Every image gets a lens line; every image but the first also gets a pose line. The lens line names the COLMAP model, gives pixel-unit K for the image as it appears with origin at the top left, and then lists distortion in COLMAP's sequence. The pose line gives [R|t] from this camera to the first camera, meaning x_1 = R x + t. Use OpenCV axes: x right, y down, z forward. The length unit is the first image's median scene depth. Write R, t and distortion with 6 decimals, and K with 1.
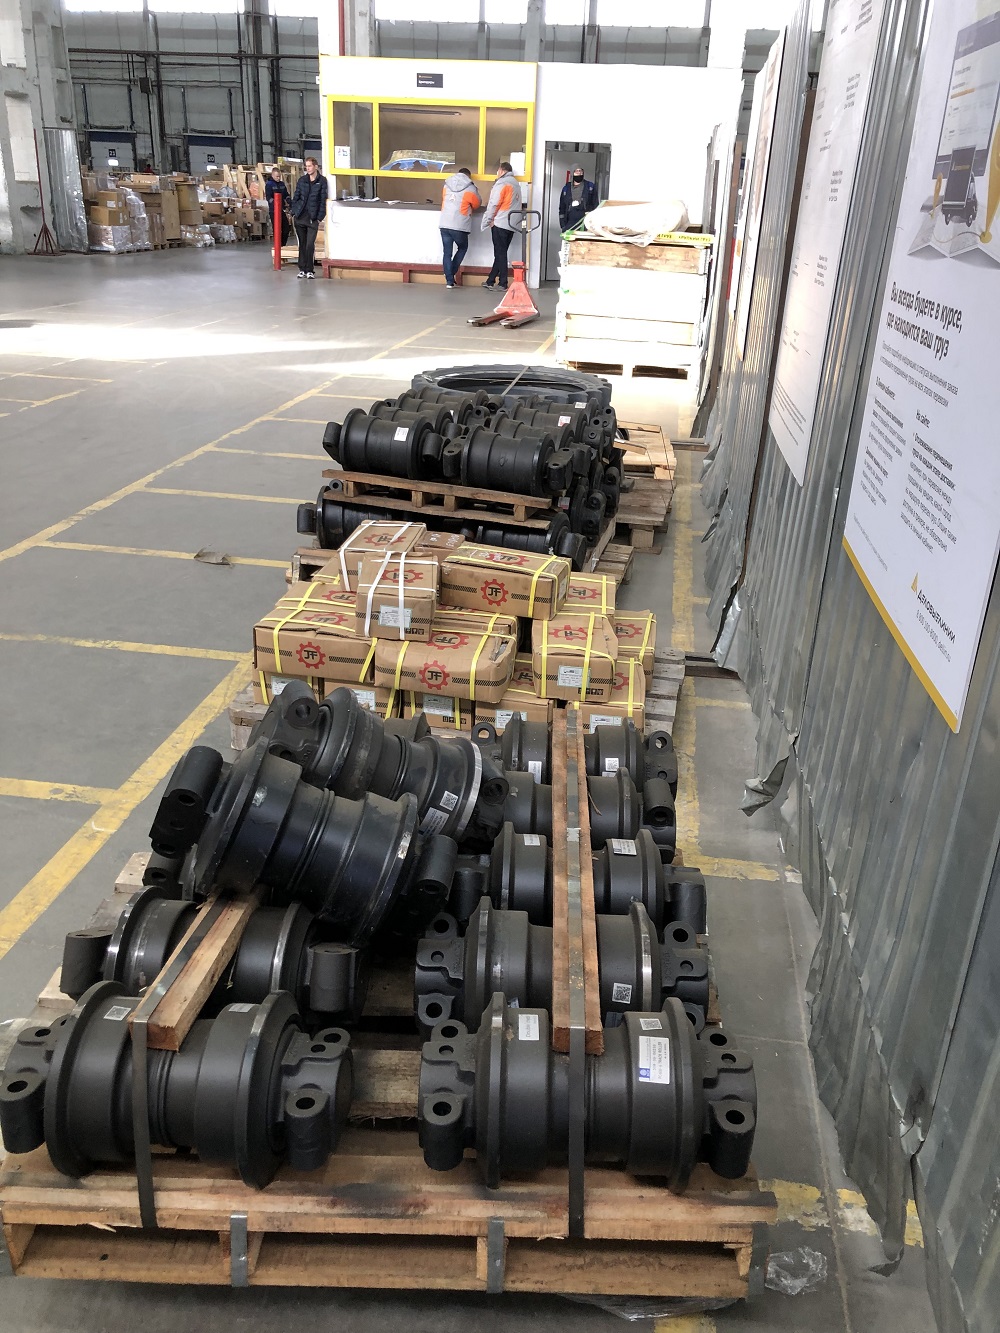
lens RADIAL K [[1057.0, 0, 500.0], [0, 1057.0, 666.5], [0, 0, 1]] dist [0.022277, -0.005876]
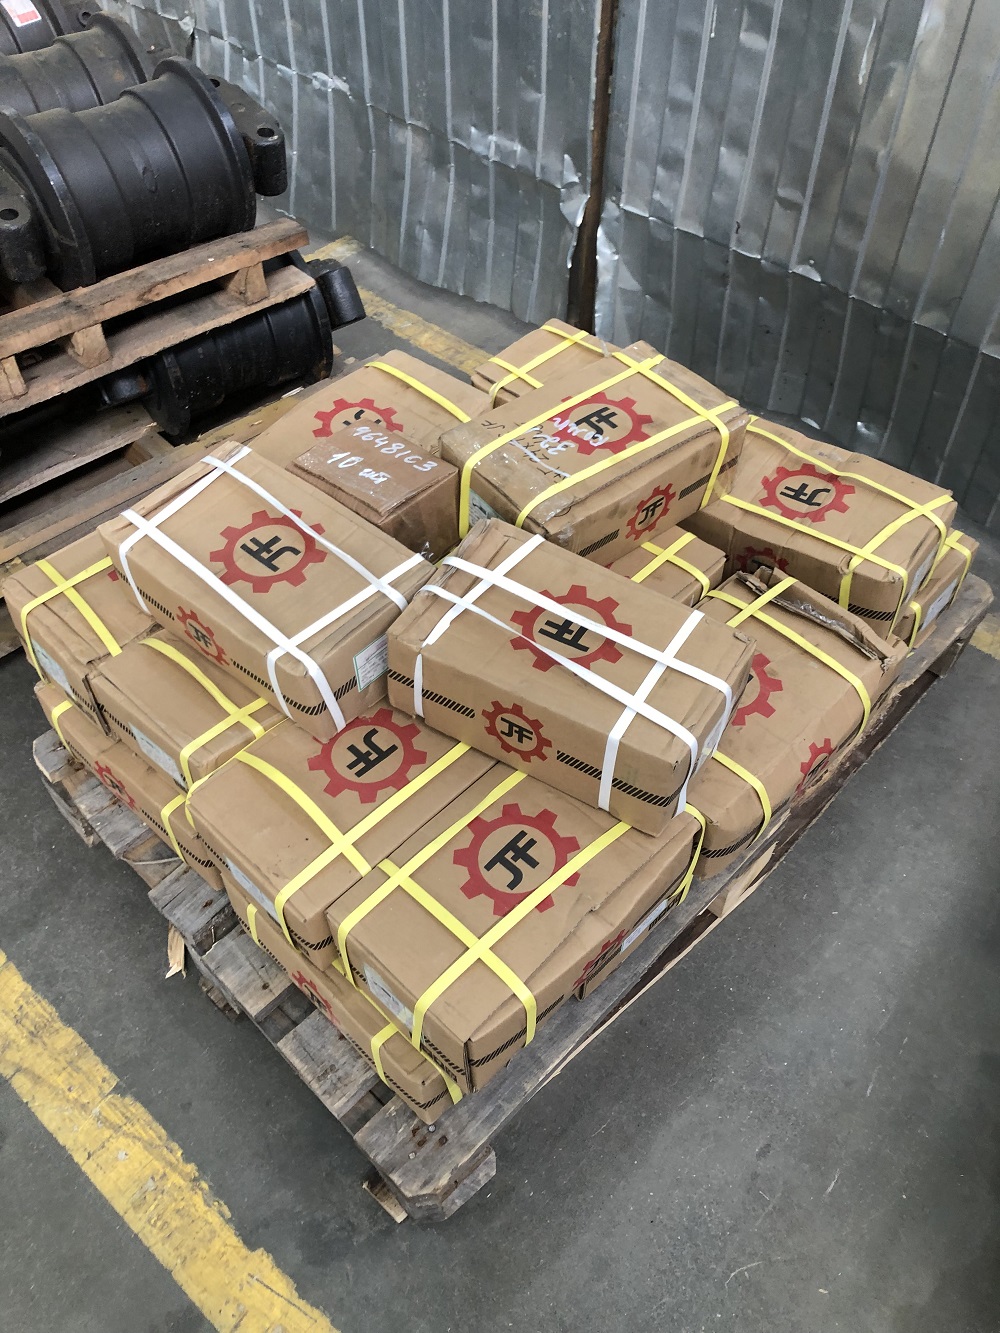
lens RADIAL K [[1057.0, 0, 500.0], [0, 1057.0, 666.5], [0, 0, 1]] dist [0.022277, -0.005876]
pose [[0.538509, -0.683160, 0.493255, -0.319619], [0.357629, 0.715346, 0.600317, -0.331007], [-0.762961, -0.146874, 0.629538, 0.817754]]
